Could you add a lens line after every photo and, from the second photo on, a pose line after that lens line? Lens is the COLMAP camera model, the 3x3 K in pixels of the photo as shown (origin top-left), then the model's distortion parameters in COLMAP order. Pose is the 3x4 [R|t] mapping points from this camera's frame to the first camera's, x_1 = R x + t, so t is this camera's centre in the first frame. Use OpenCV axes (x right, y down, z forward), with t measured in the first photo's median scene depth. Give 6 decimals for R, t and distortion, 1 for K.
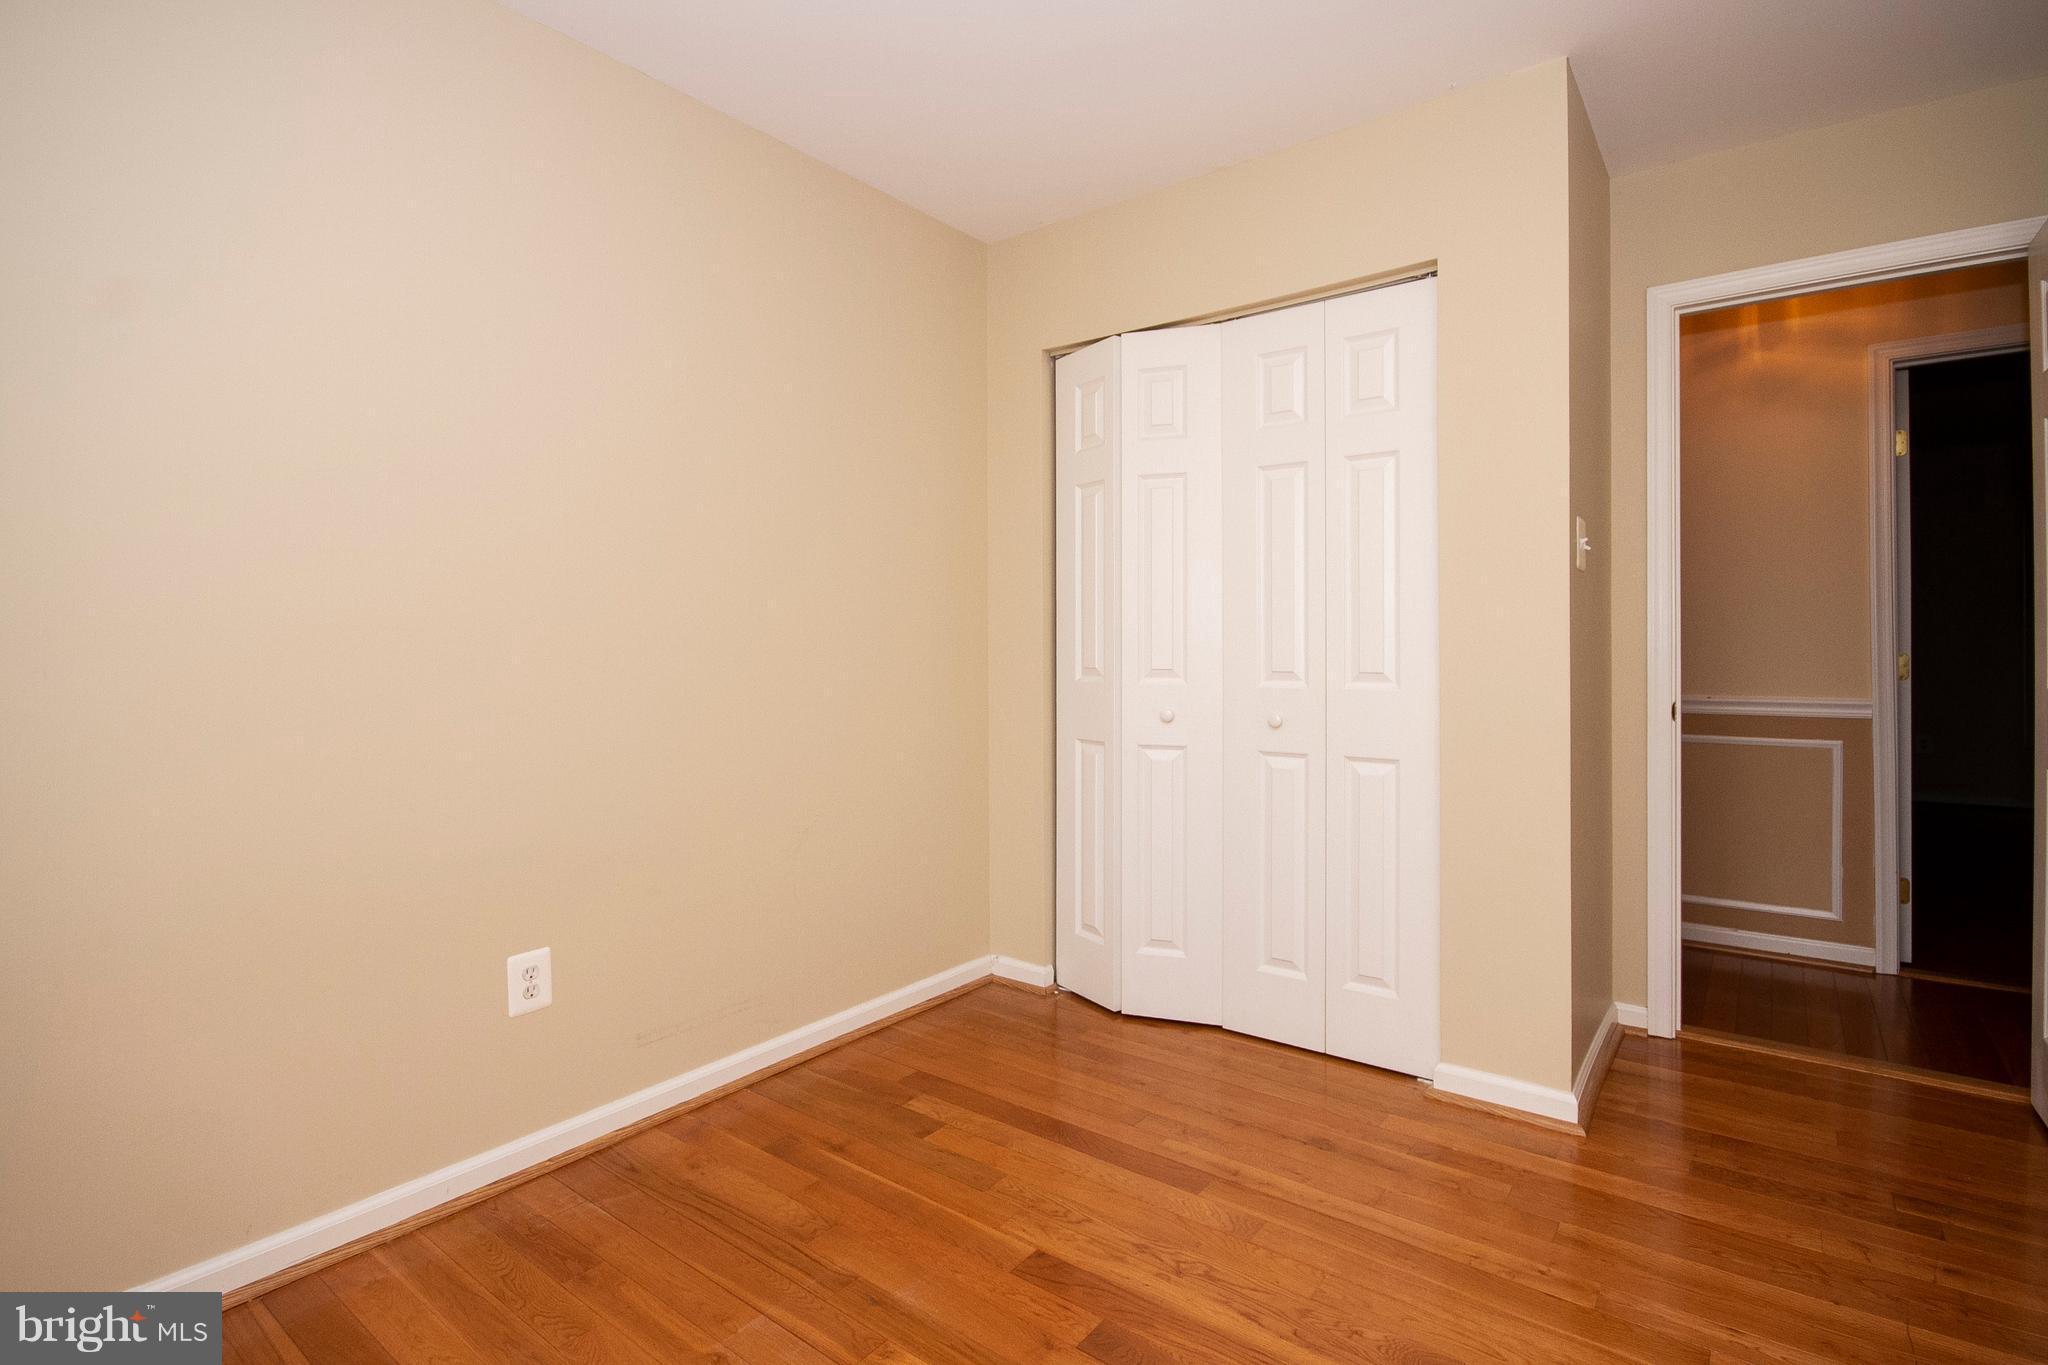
lens RADIAL K [[995.6, 0, 1024.9], [0, 995.6, 664.3], [0, 0, 1]] dist [0.001419, 0.000074]
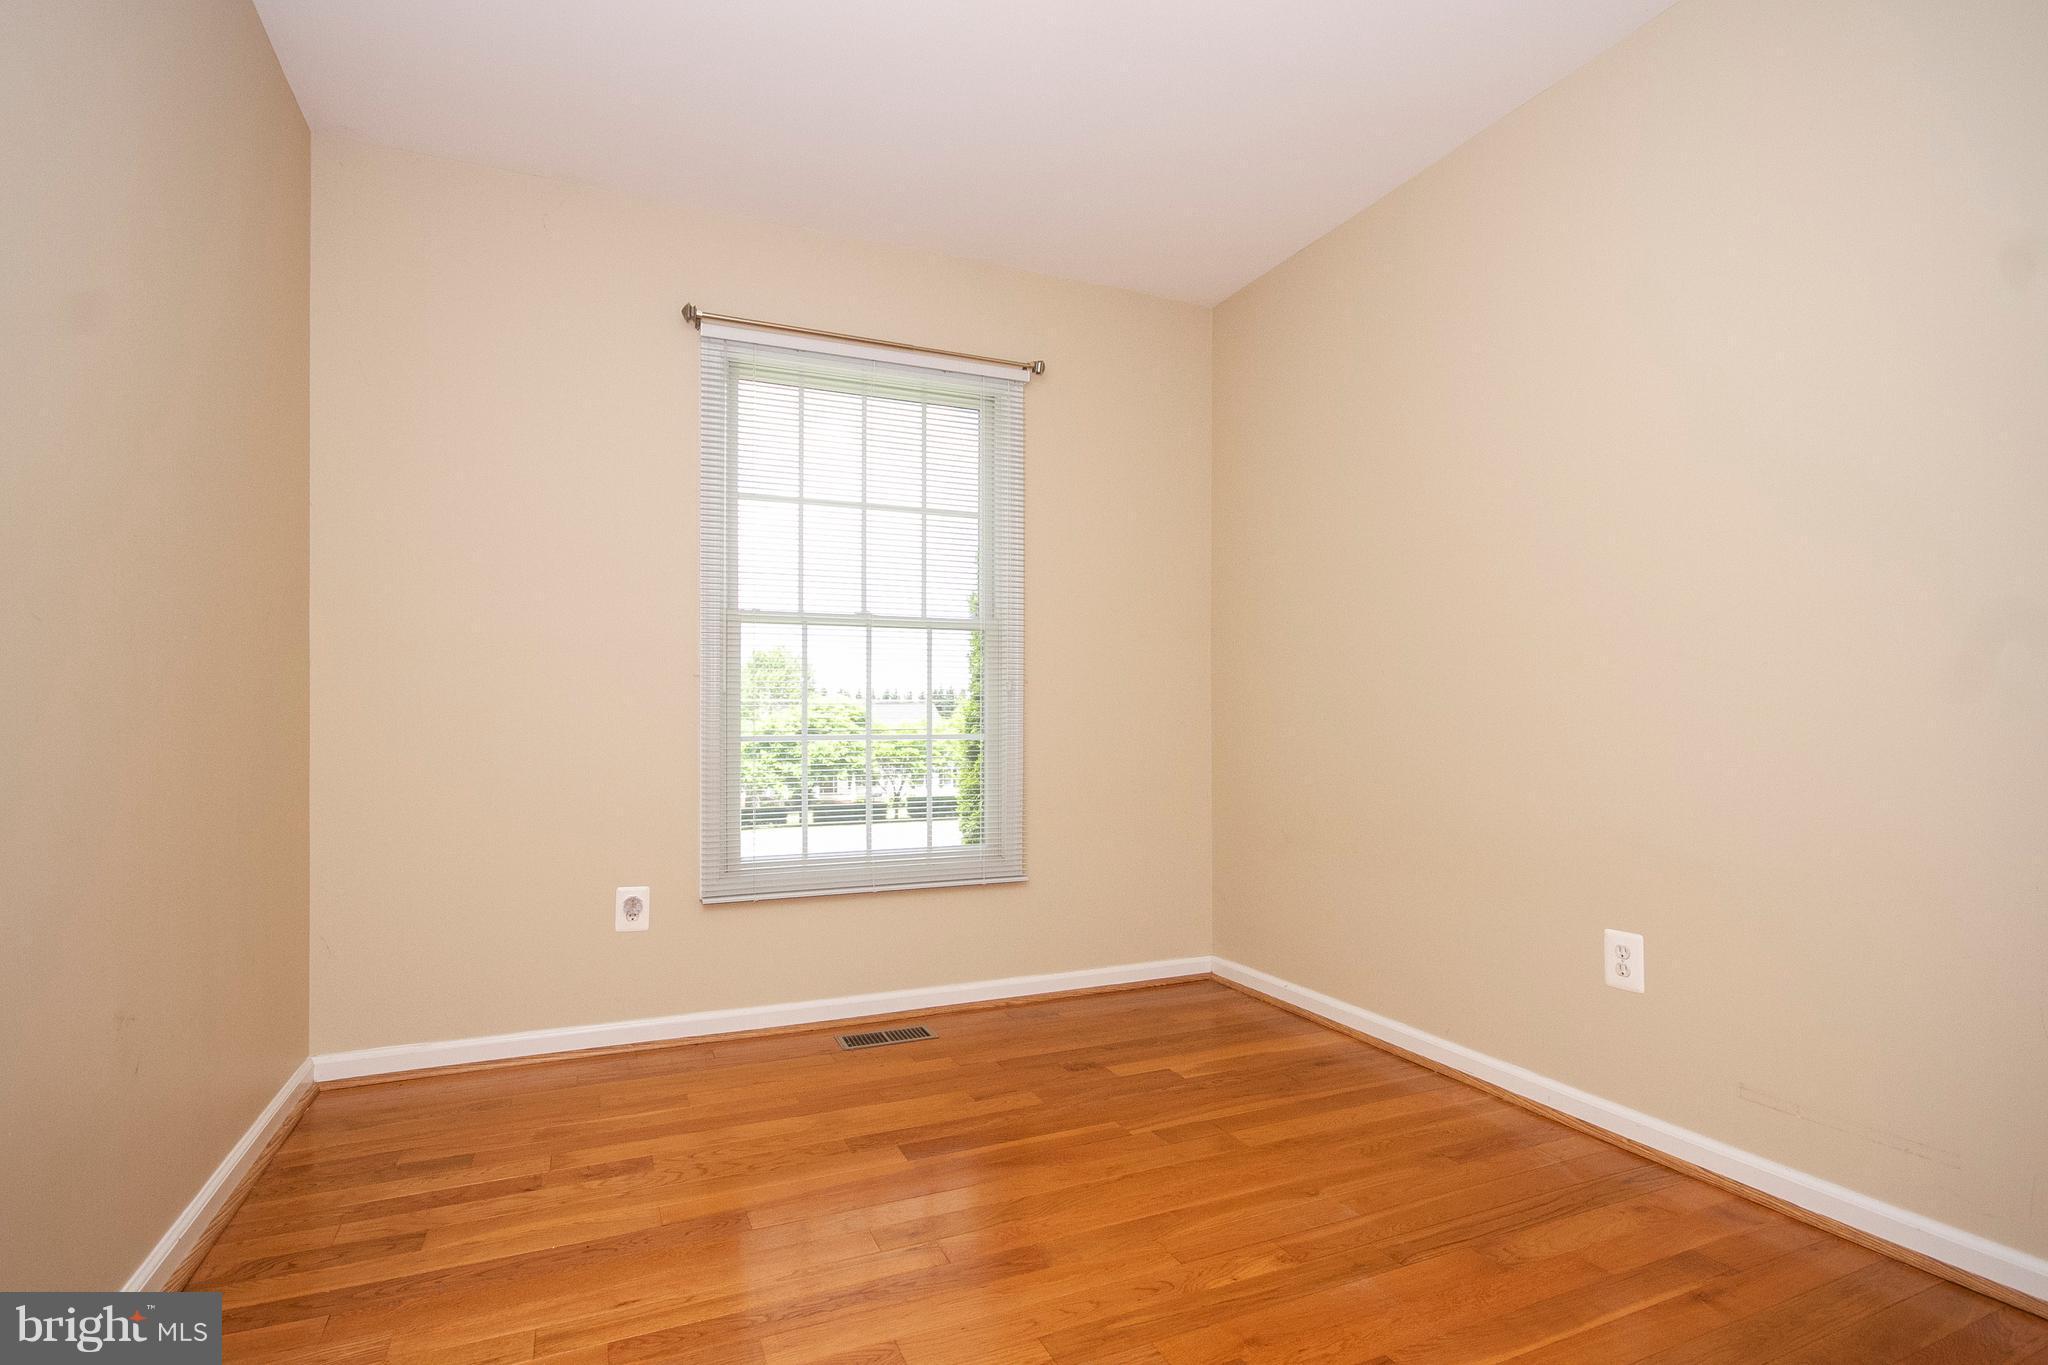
lens RADIAL K [[995.6, 0, 1021.4], [0, 995.6, 686.5], [0, 0, 1]] dist [0.001419, 0.000074]
pose [[-0.471237, -0.013241, -0.881907, 0.740898], [-0.008634, 0.999909, -0.010399, 0.045881], [0.881964, 0.002714, -0.471308, 0.942144]]
